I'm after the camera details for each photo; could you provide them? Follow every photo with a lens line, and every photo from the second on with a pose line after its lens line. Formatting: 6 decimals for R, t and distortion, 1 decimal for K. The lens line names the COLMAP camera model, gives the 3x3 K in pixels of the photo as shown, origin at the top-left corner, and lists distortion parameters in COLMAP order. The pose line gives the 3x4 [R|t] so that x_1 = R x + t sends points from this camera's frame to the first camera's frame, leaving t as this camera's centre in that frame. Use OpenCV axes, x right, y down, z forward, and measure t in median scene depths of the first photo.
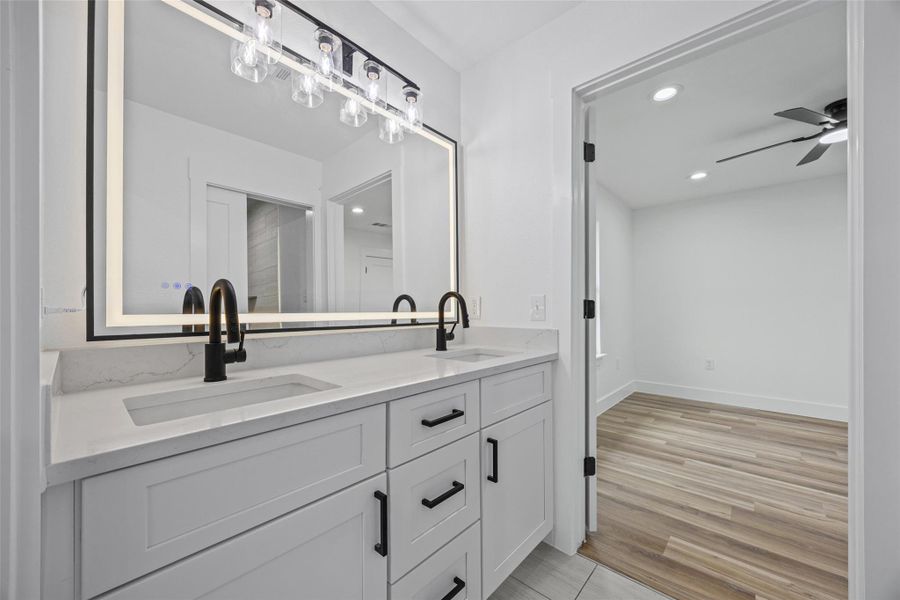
lens RADIAL K [[346.7, 0, 448.5], [0, 346.7, 303.0], [0, 0, 1]] dist [0.002461, 0.000237]
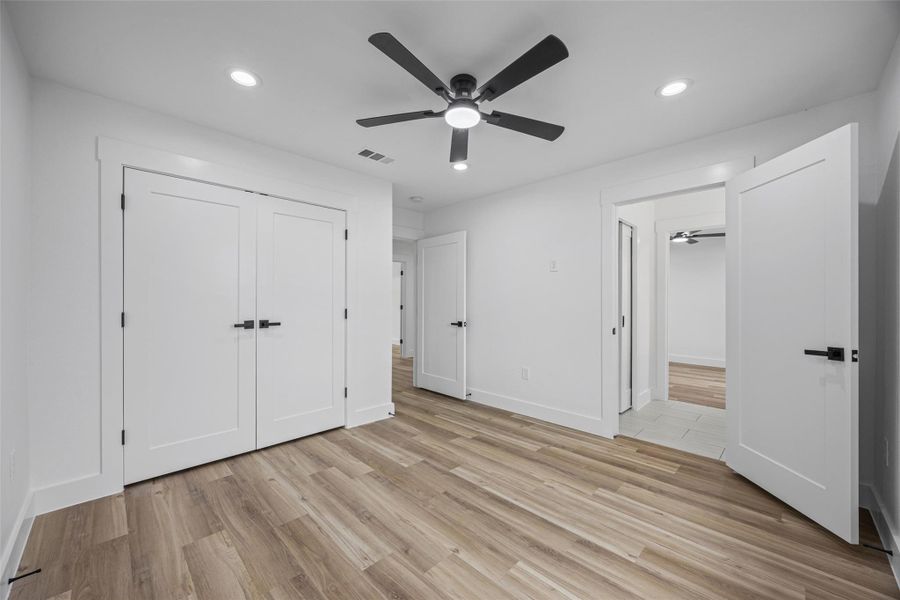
lens RADIAL K [[346.7, 0, 450.0], [0, 346.7, 301.8], [0, 0, 1]] dist [0.002461, 0.000237]
pose [[-0.998370, -0.003233, 0.056982, 1.269282], [-0.003957, 0.999913, -0.012603, -0.018402], [-0.056936, -0.012808, -0.998296, 2.129423]]
